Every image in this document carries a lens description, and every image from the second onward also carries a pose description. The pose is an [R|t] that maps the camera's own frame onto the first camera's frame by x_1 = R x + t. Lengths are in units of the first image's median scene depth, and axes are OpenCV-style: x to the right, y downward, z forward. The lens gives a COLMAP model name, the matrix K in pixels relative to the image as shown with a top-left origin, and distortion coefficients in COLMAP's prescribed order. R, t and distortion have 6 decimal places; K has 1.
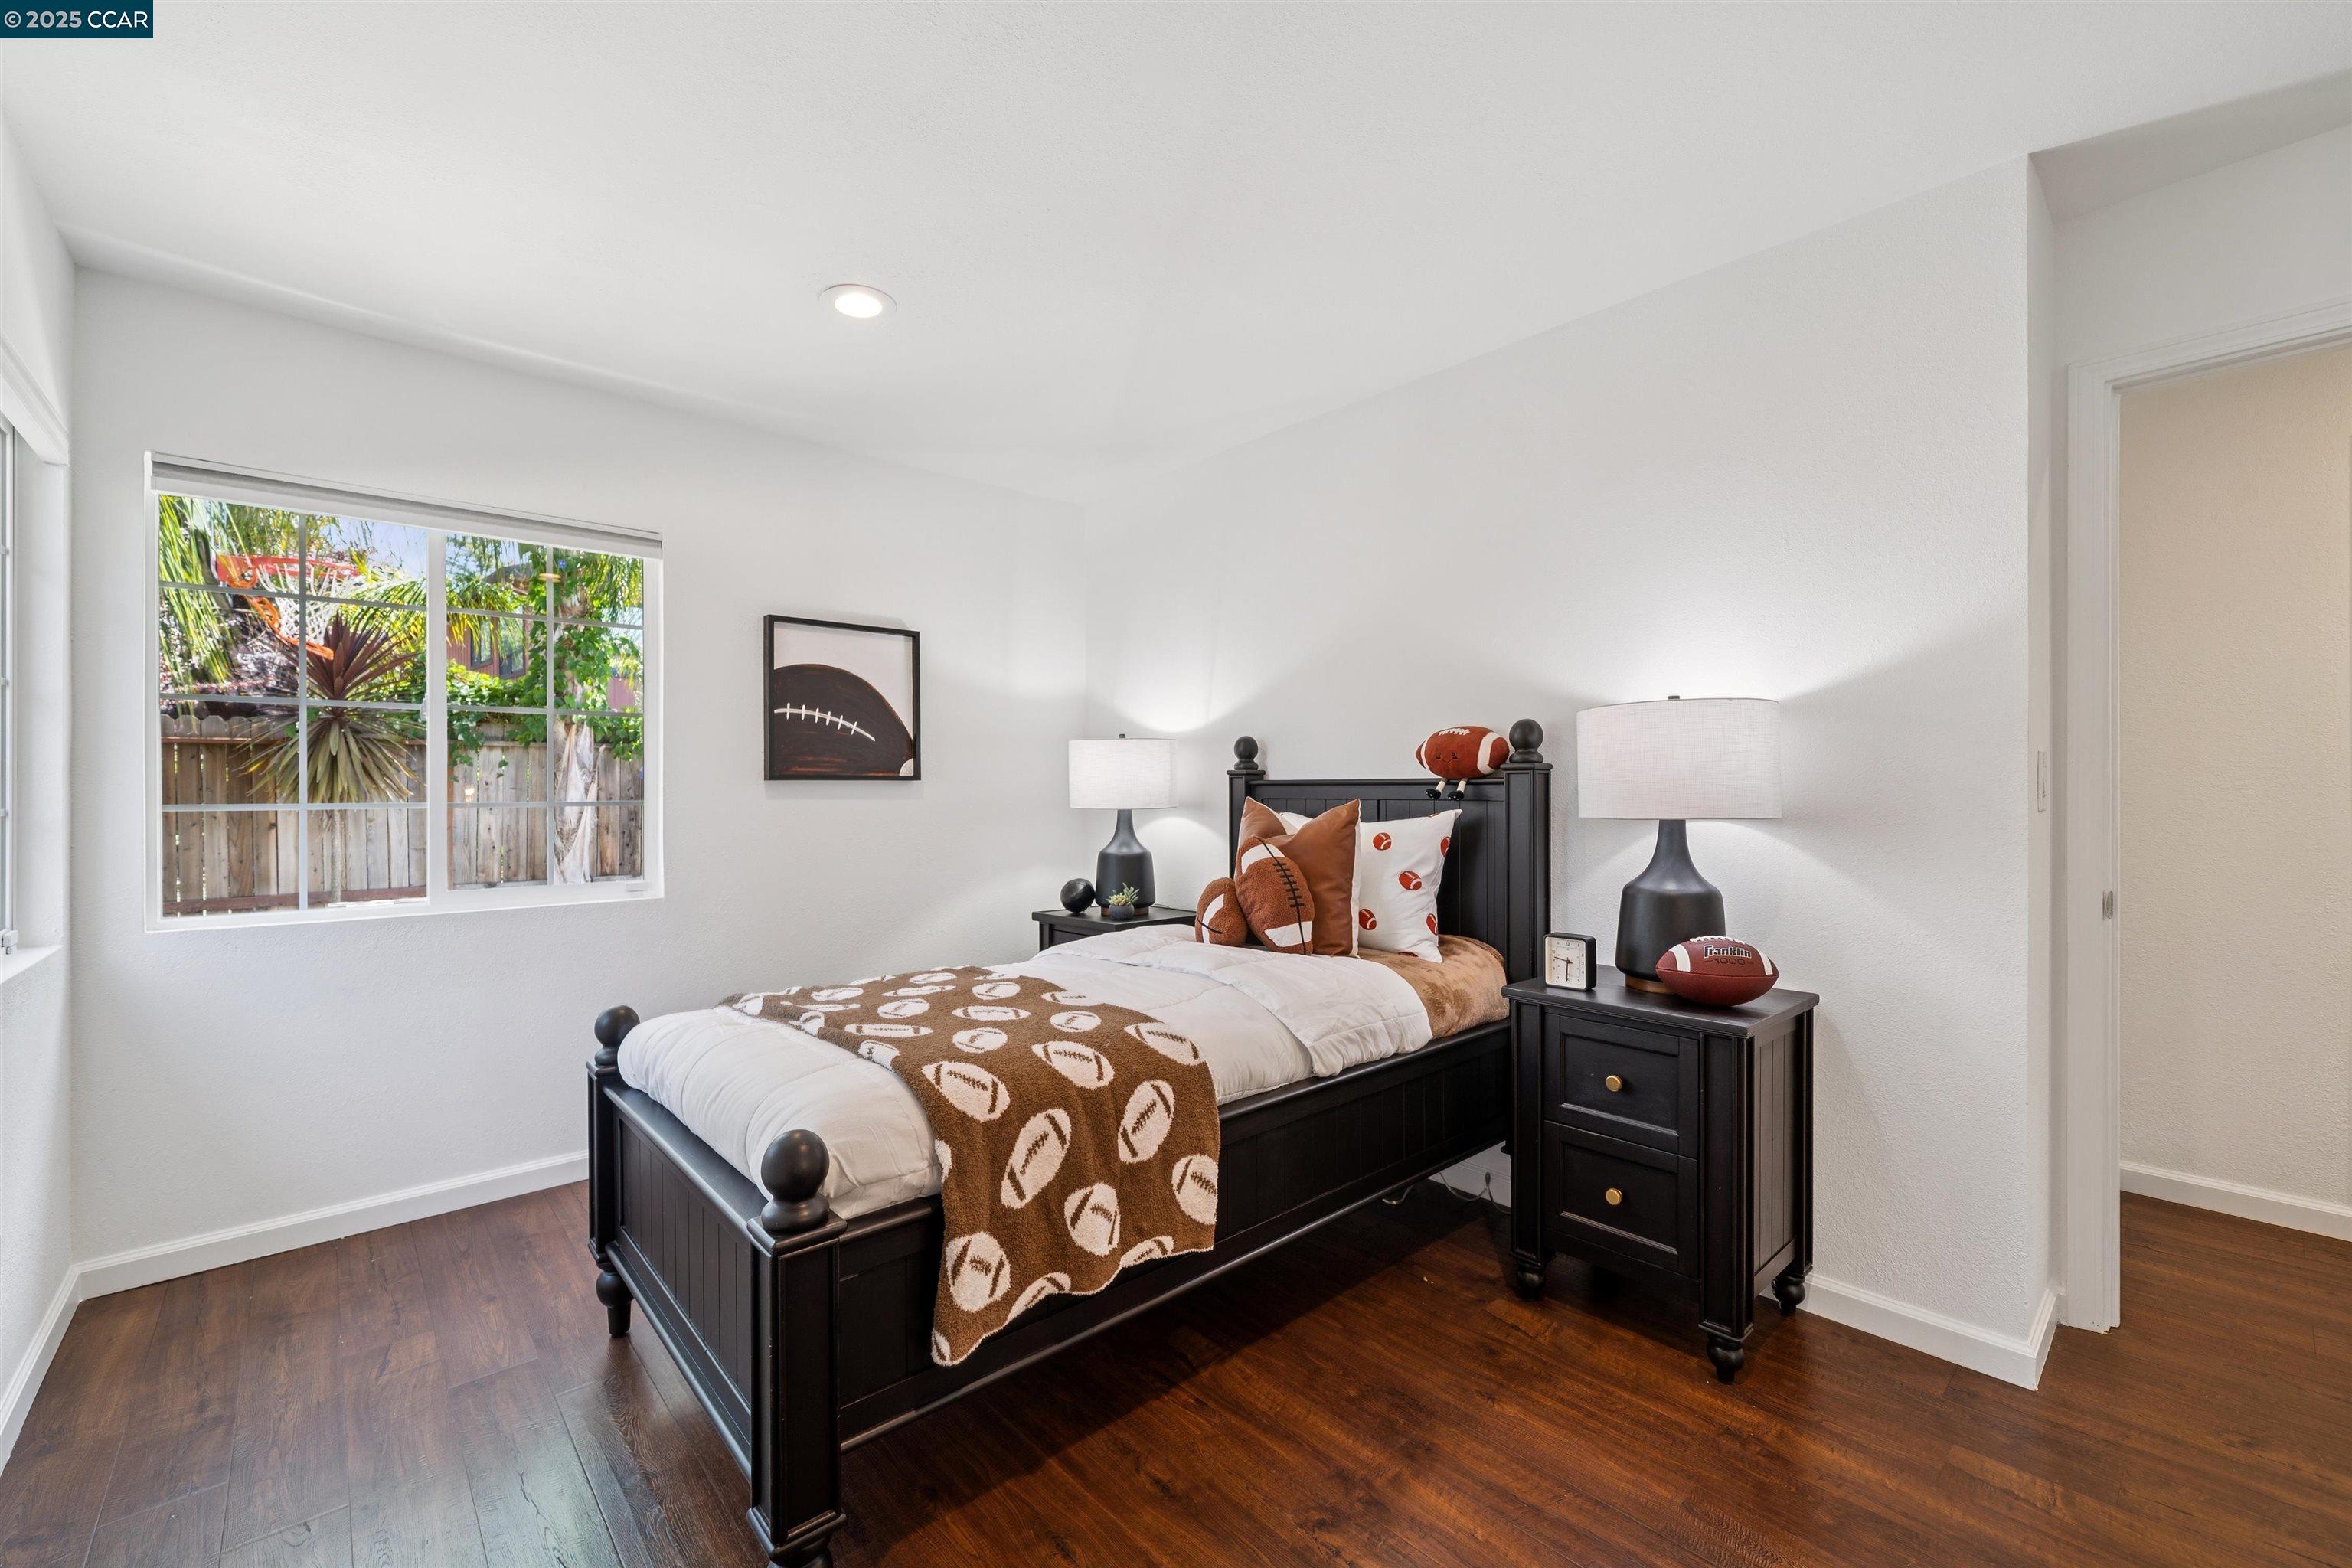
lens RADIAL K [[953.2, 0, 1159.8], [0, 953.2, 777.7], [0, 0, 1]] dist [0.001820, 0.000102]
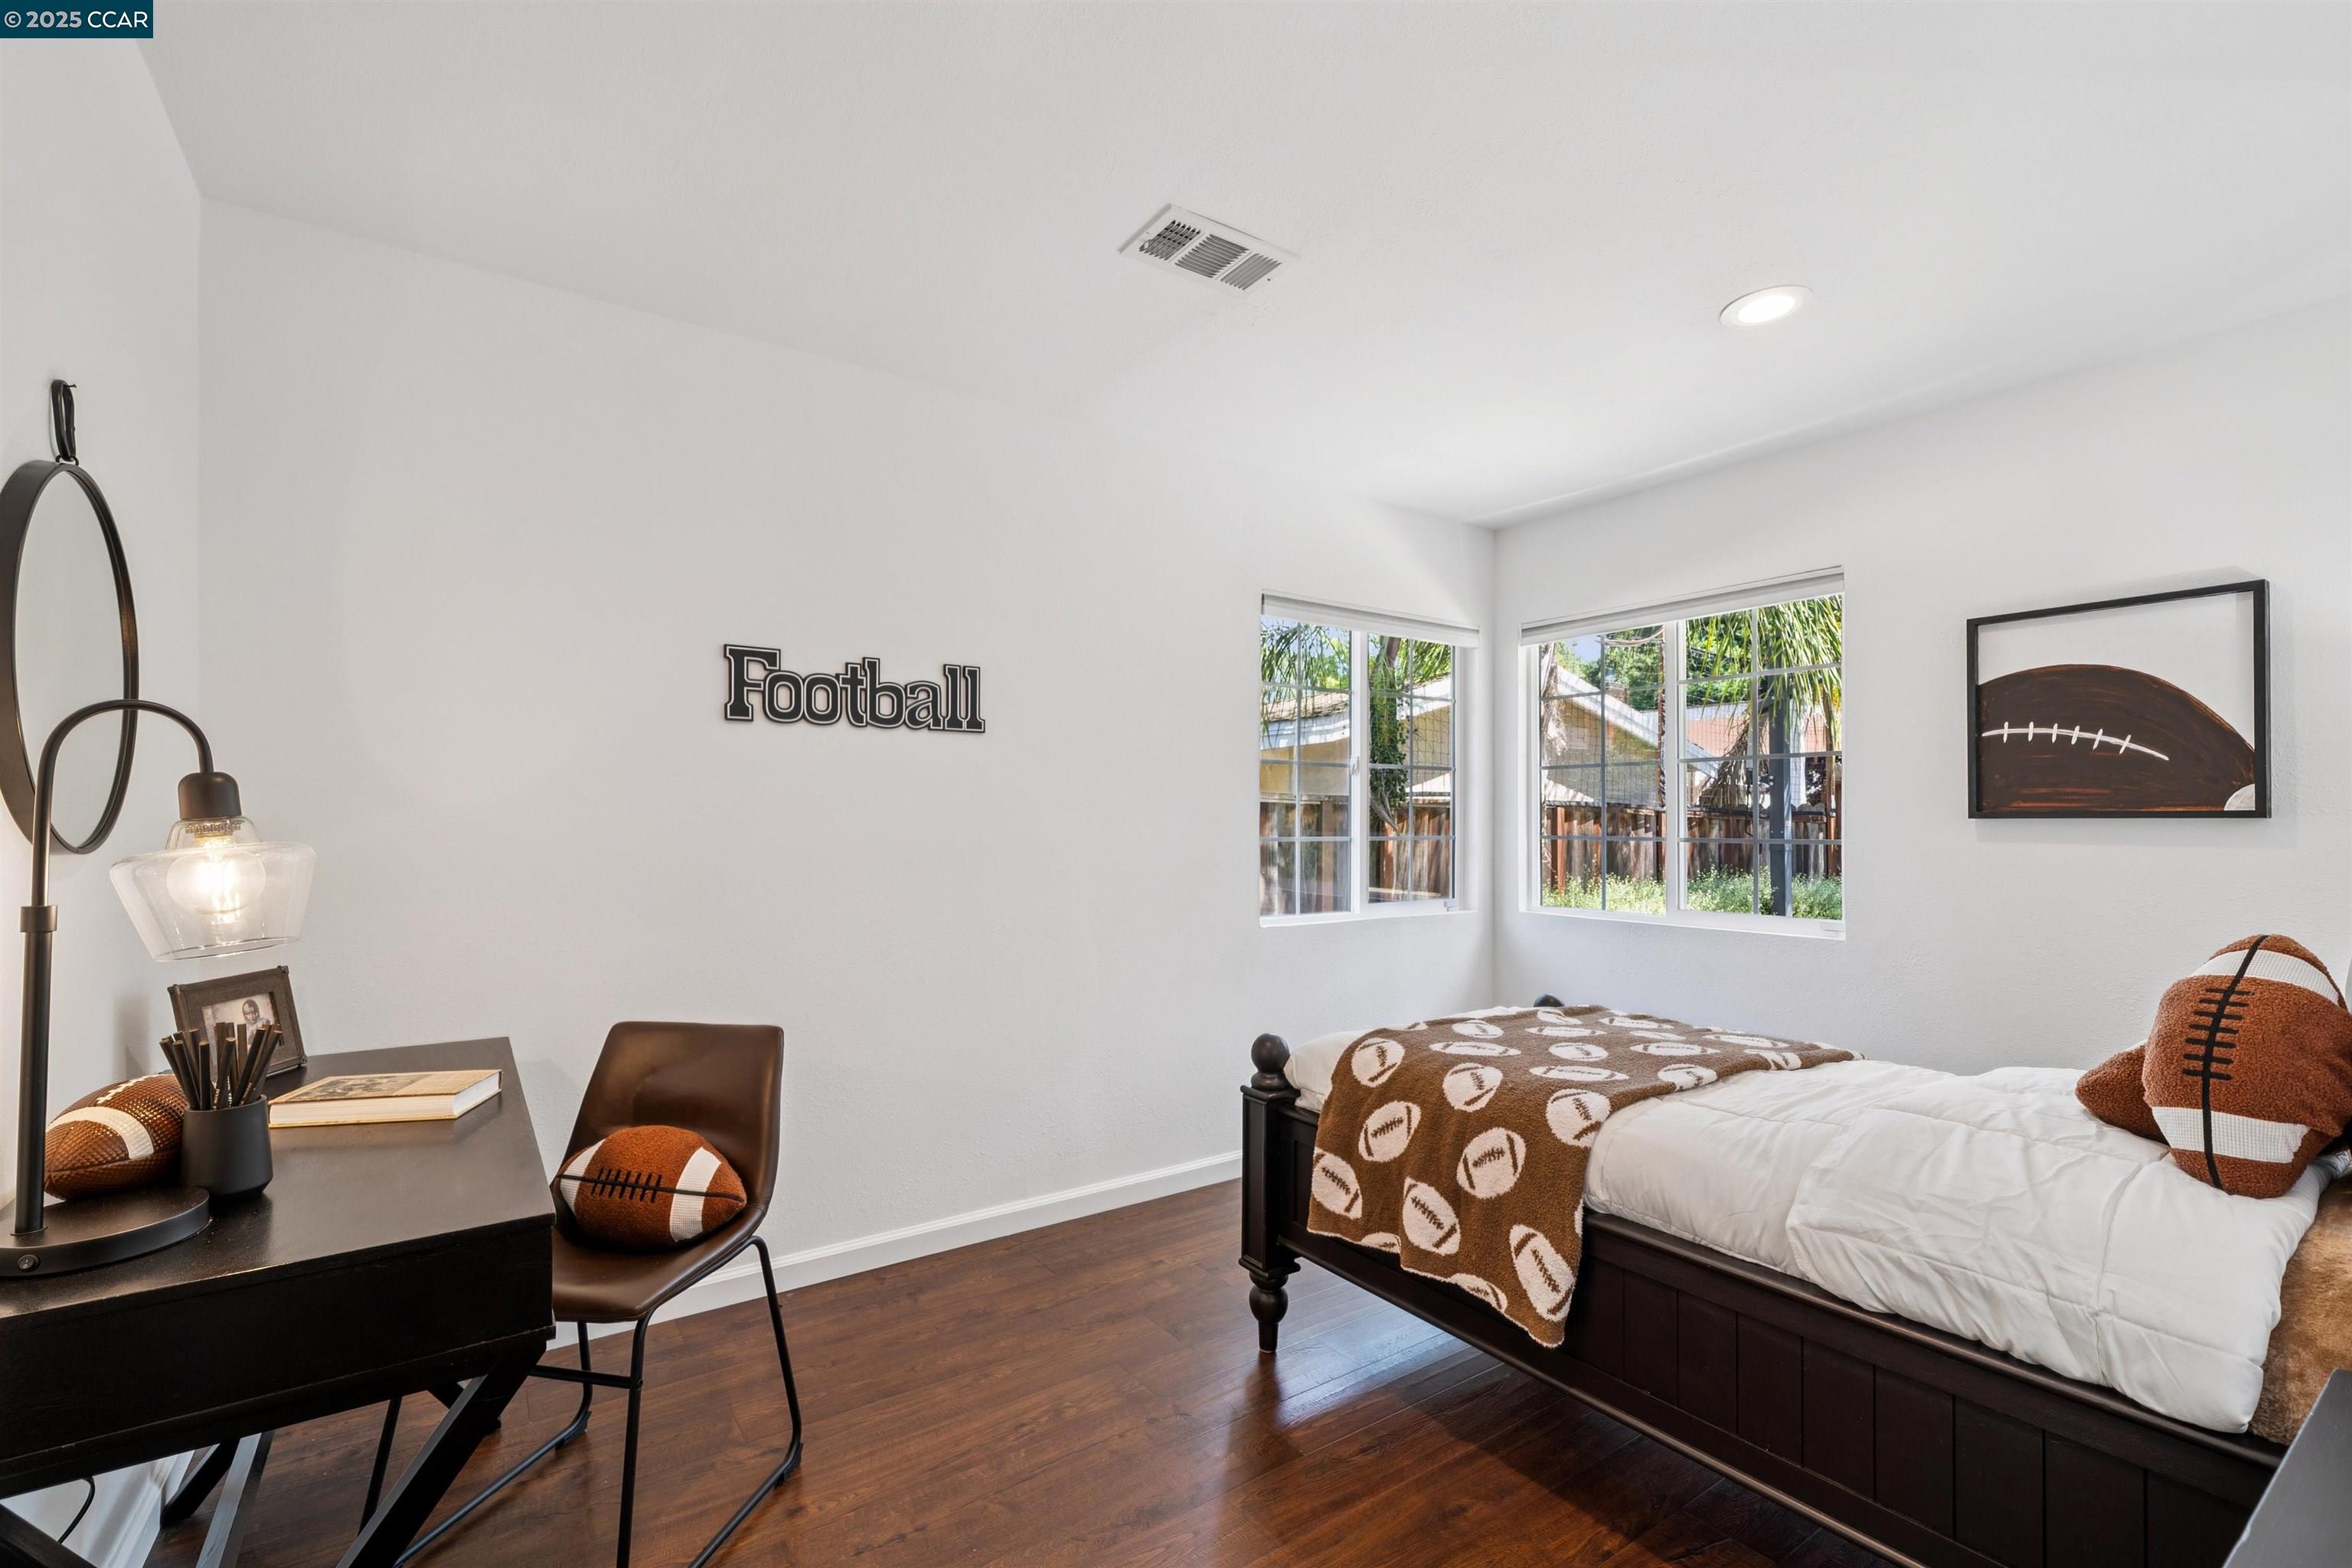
lens RADIAL K [[1030.4, 0, 1163.8], [0, 1030.4, 803.5], [0, 0, 1]] dist [0.001307, 0.000208]
pose [[-0.114088, -0.015244, -0.993354, 0.739196], [0.007857, 0.999837, -0.016245, -0.001680], [0.993440, -0.009658, -0.113950, 0.526920]]
